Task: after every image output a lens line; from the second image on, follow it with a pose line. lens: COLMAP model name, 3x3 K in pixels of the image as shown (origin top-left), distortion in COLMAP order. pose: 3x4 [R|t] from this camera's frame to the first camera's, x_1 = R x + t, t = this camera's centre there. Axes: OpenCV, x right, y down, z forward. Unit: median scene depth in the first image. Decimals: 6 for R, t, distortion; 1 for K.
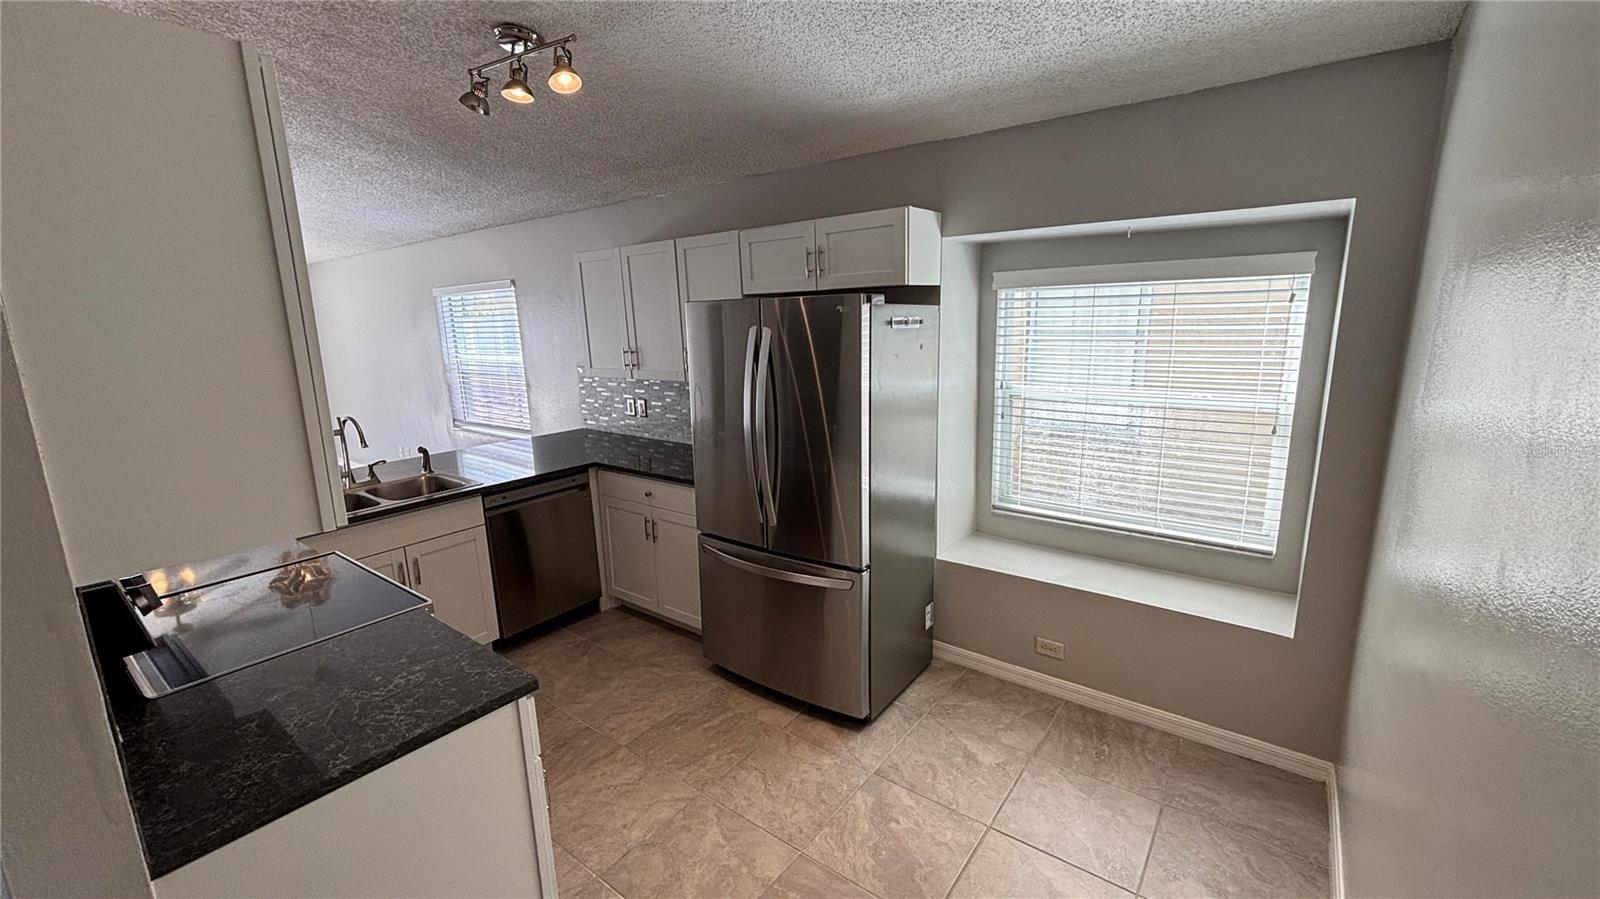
lens RADIAL K [[646.1, 0, 800.0], [0, 646.1, 449.5], [0, 0, 1]] dist [-0.000149, 0.000117]
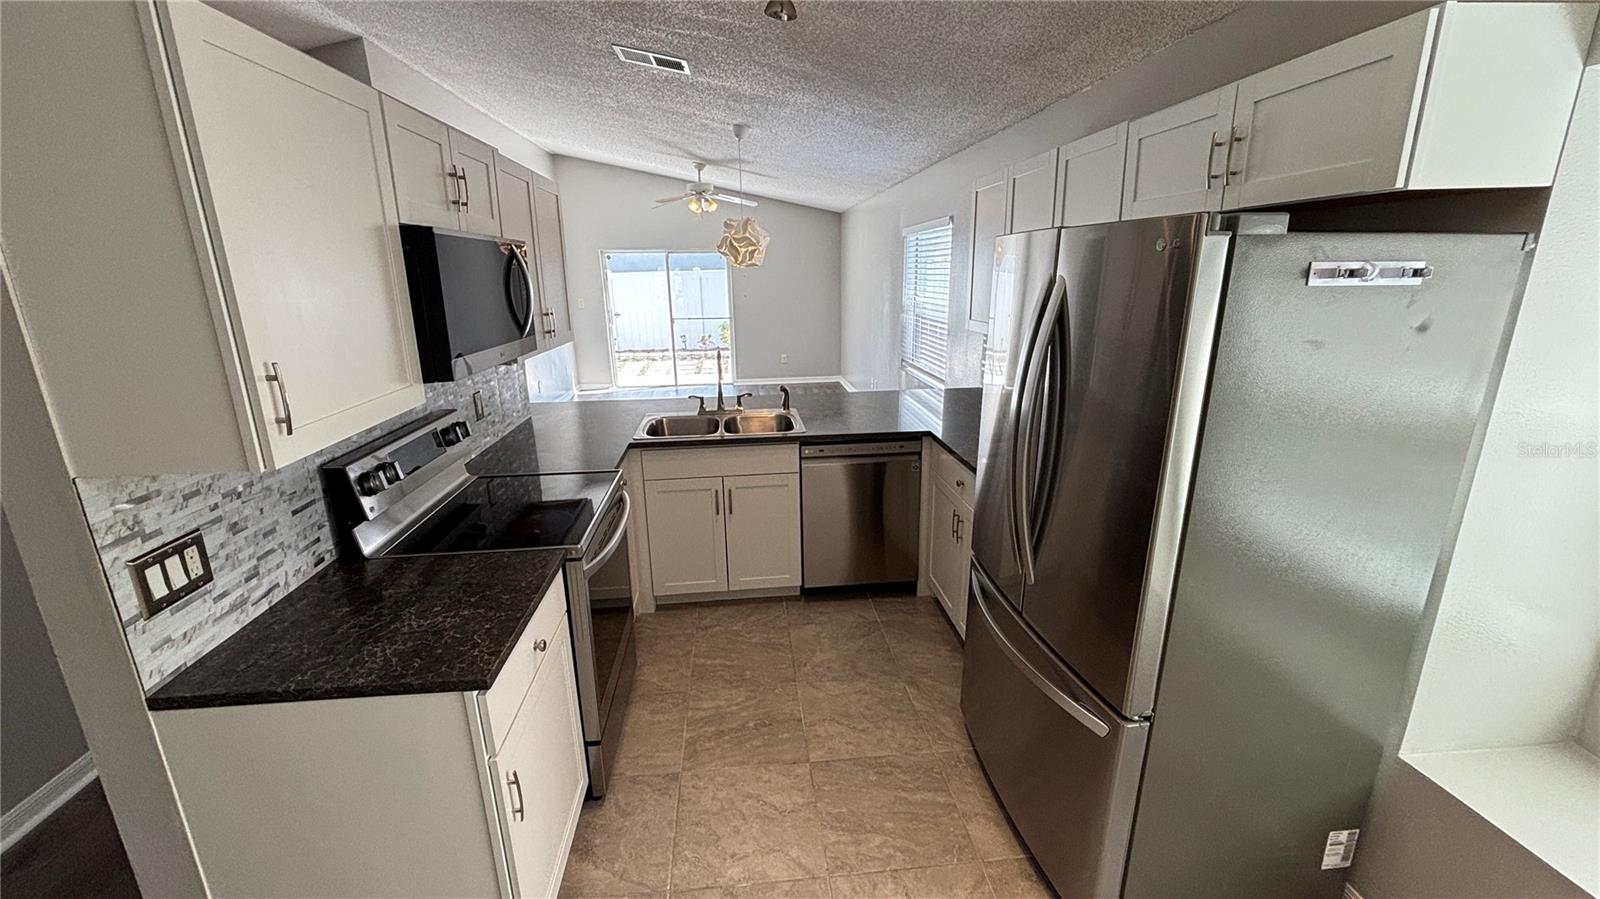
lens RADIAL K [[646.1, 0, 800.0], [0, 646.1, 449.5], [0, 0, 1]] dist [-0.000149, 0.000117]
pose [[0.676554, 0.213136, -0.704874, 0.221293], [-0.150848, 0.977013, 0.150636, -0.074702], [0.720777, 0.004415, 0.693153, 0.351921]]
